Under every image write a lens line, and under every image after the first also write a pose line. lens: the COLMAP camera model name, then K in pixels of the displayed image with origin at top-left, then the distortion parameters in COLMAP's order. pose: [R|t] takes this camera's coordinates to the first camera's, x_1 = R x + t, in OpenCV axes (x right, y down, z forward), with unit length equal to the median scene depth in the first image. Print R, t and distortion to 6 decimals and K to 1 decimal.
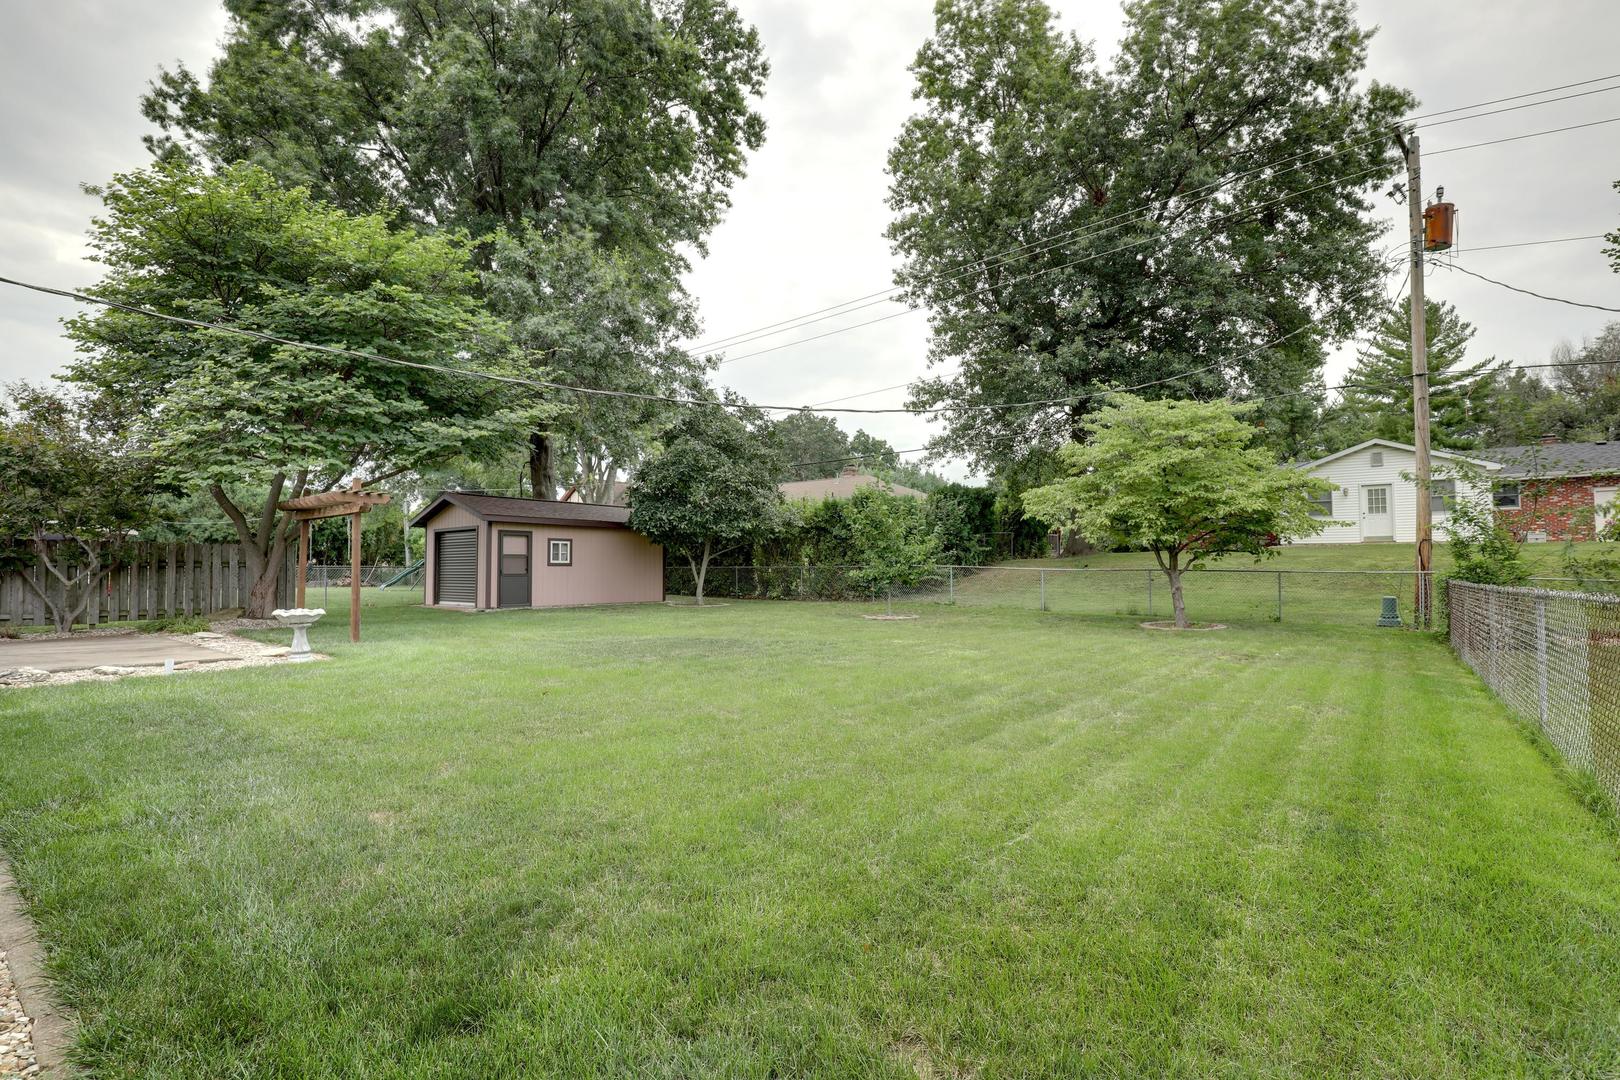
lens RADIAL K [[735.3, 0, 810.0], [0, 735.3, 540.0], [0, 0, 1]] dist [-0.048886, 0.010479]
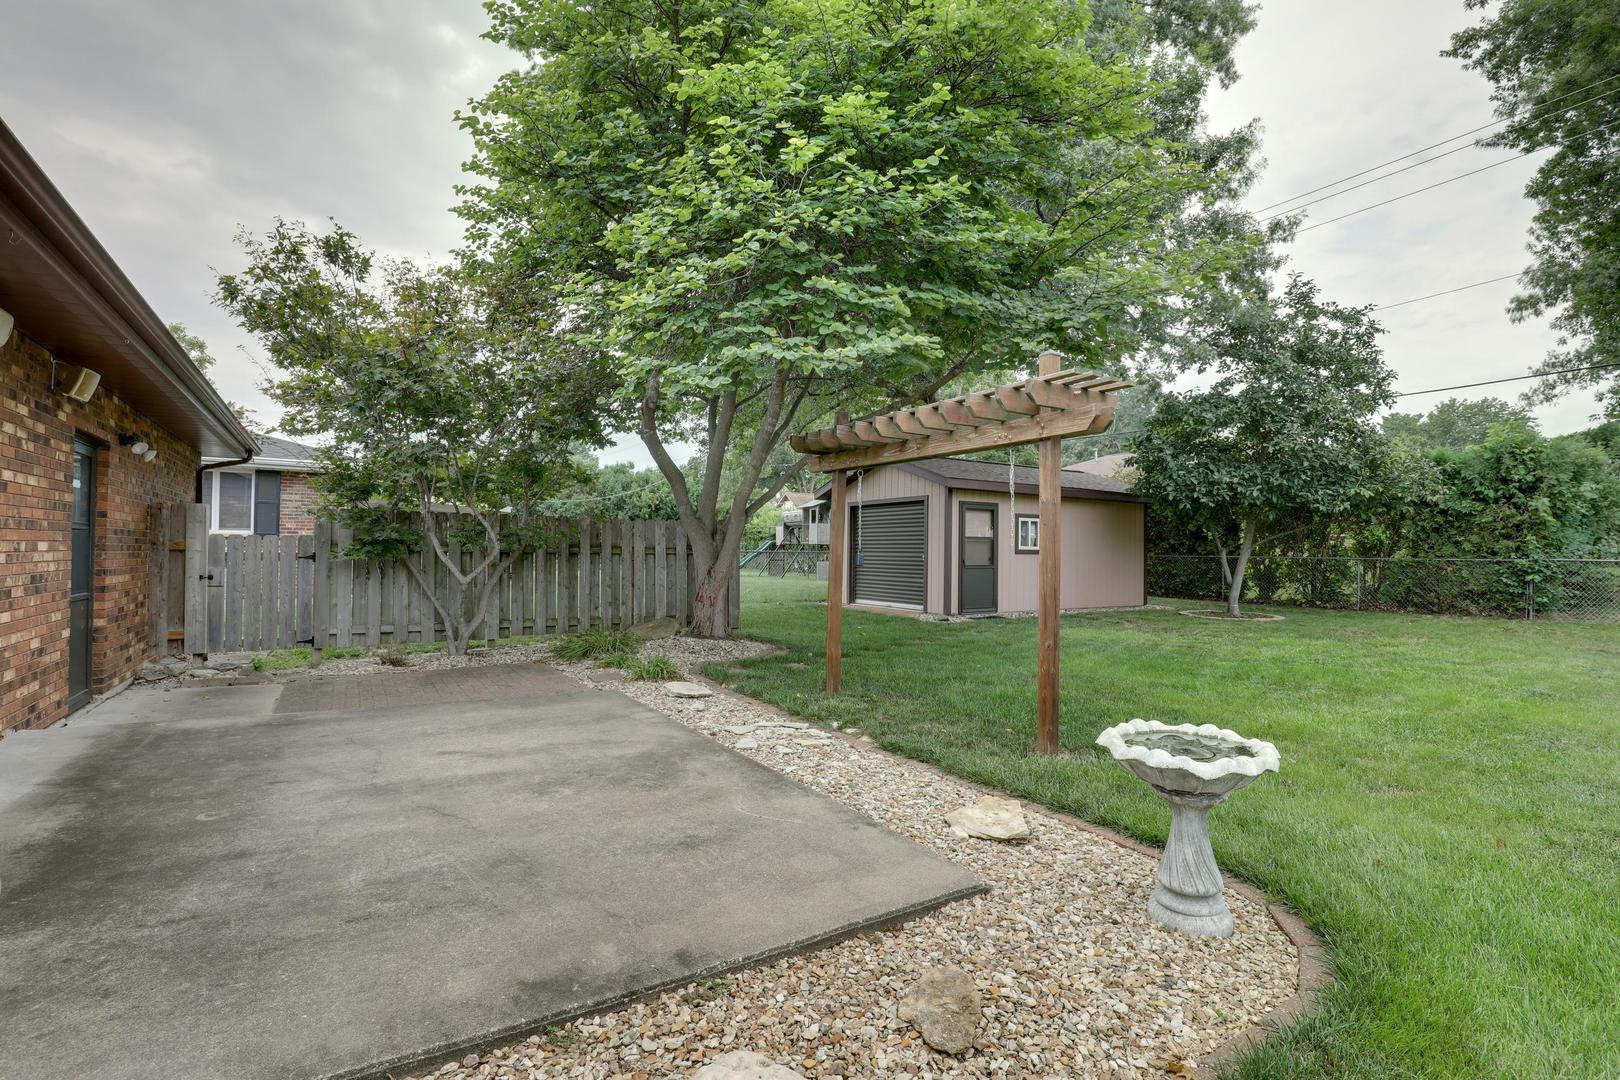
lens RADIAL K [[735.3, 0, 810.0], [0, 735.3, 540.0], [0, 0, 1]] dist [-0.048886, 0.010479]
pose [[0.943174, 0.007292, -0.332219, -0.470039], [0.000629, 0.999718, 0.023728, 0.008582], [0.332298, -0.022589, 0.942904, 0.422634]]
